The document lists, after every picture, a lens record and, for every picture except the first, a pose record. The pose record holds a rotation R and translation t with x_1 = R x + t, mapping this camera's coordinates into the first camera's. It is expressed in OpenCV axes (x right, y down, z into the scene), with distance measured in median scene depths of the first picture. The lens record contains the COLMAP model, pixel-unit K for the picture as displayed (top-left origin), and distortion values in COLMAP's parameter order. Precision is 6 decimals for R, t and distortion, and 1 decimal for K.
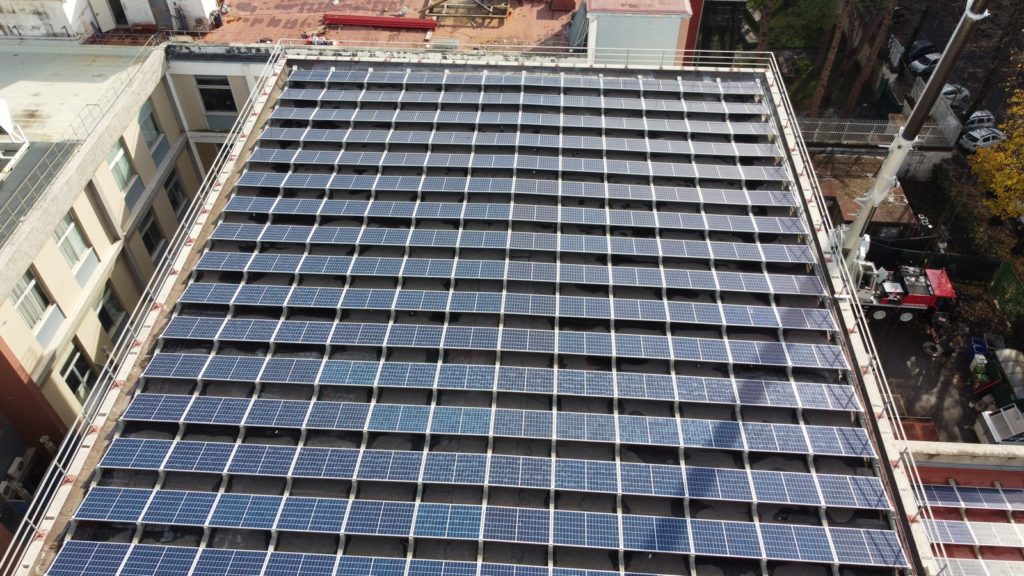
lens RADIAL K [[771.7, 0, 510.1], [0, 771.7, 288.3], [0, 0, 1]] dist [0.002479, -0.001023]
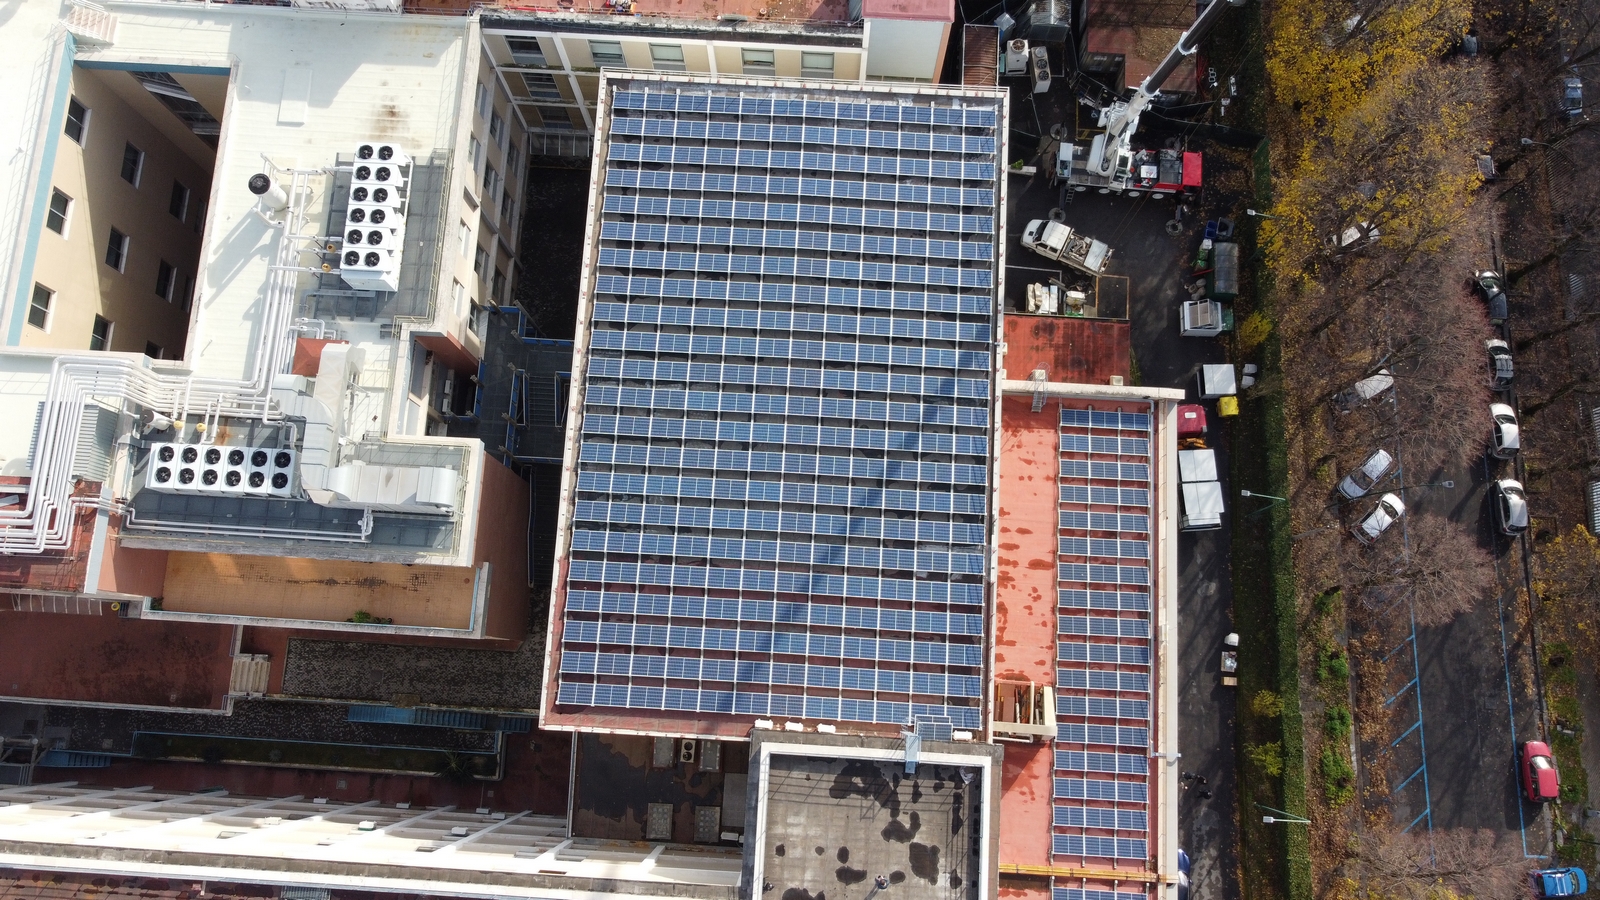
lens RADIAL K [[1205.8, 0, 801.5], [0, 1205.8, 447.2], [0, 0, 1]] dist [0.002479, -0.001023]
pose [[0.999993, -0.003389, 0.001335, 0.006833], [0.002111, 0.837953, 0.545738, -0.796028], [-0.002968, -0.545732, 0.837955, -0.829711]]
